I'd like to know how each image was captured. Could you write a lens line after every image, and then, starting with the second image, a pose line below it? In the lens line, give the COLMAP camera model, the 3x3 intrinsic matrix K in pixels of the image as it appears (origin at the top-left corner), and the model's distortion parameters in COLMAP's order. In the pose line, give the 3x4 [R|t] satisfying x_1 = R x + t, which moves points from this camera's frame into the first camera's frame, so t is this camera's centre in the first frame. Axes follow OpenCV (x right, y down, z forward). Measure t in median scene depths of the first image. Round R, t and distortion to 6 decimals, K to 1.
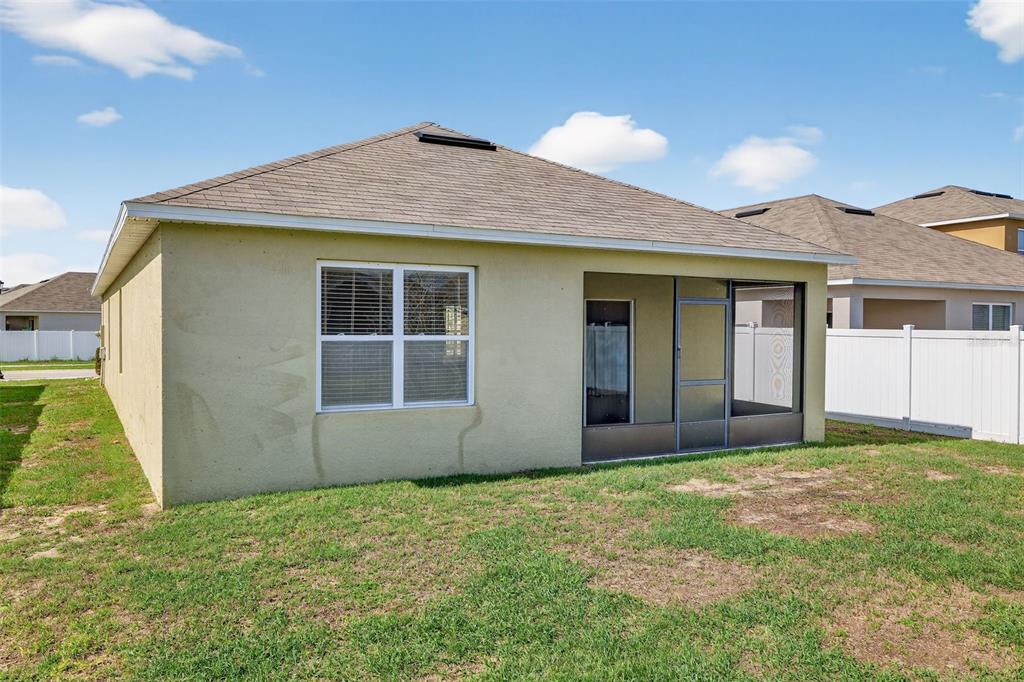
lens RADIAL K [[776.4, 0, 513.9], [0, 776.4, 340.0], [0, 0, 1]] dist [-0.049219, 0.002236]
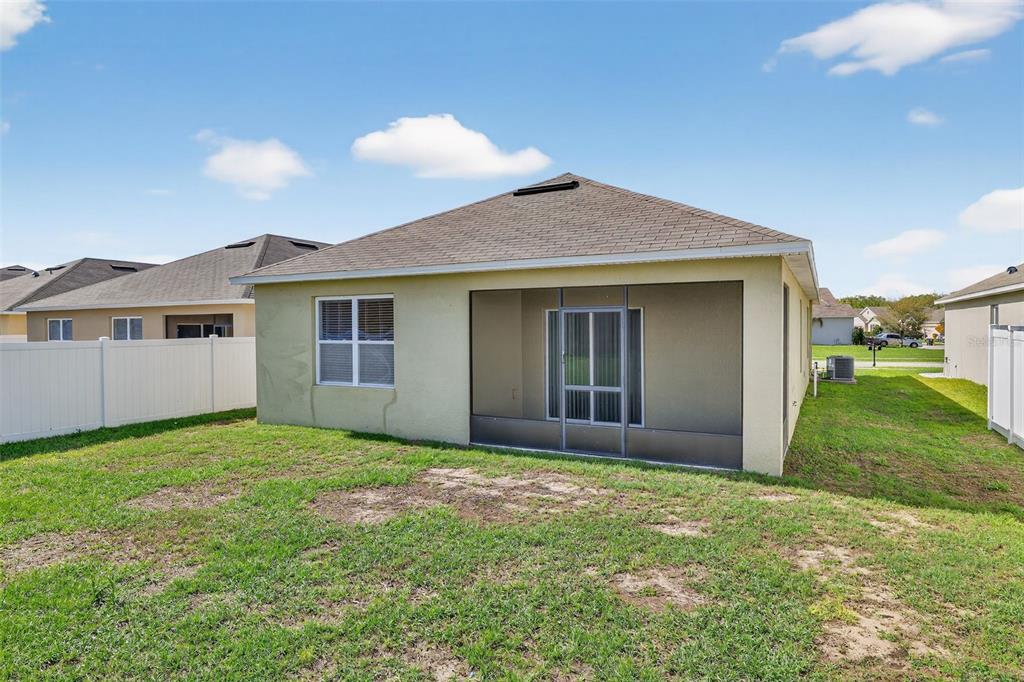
lens RADIAL K [[603.9, 0, 513.3], [0, 603.9, 343.2], [0, 0, 1]] dist [0.001869, 0.000249]
pose [[0.549387, 0.009596, -0.835513, 1.035615], [-0.007557, 0.999950, 0.006516, -0.010532], [0.835534, 0.002734, 0.549432, 0.575421]]
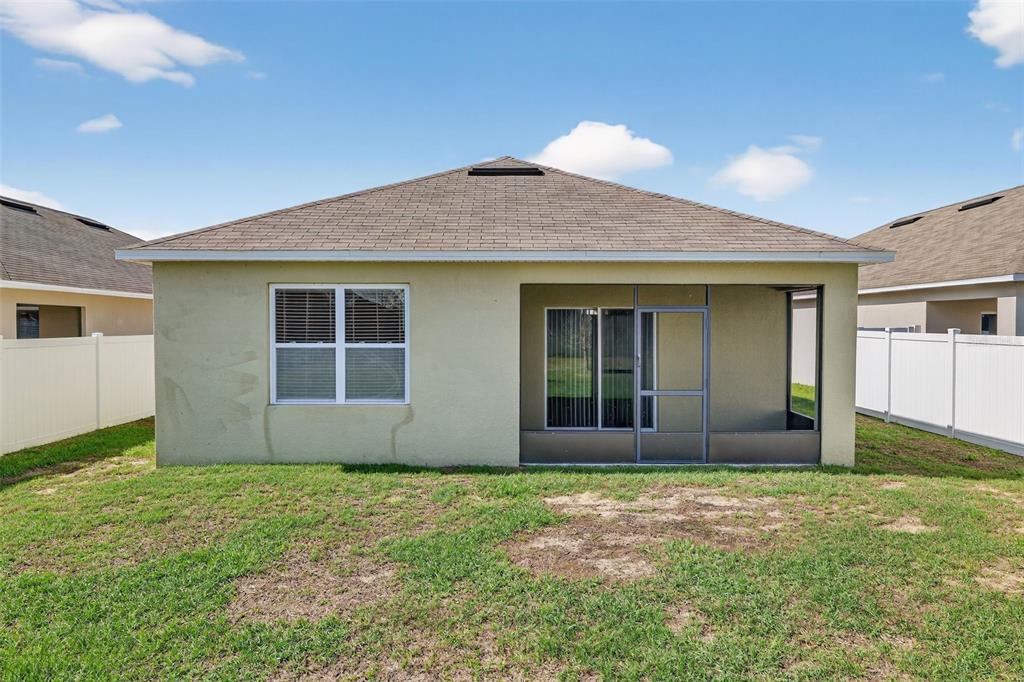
lens RADIAL K [[635.8, 0, 510.9], [0, 635.8, 342.6], [0, 0, 1]] dist [-0.008735, 0.001230]
pose [[0.877342, 0.007781, -0.479803, 0.543508], [-0.004853, 0.999961, 0.007343, -0.015202], [0.479841, -0.004114, 0.877346, 0.254286]]
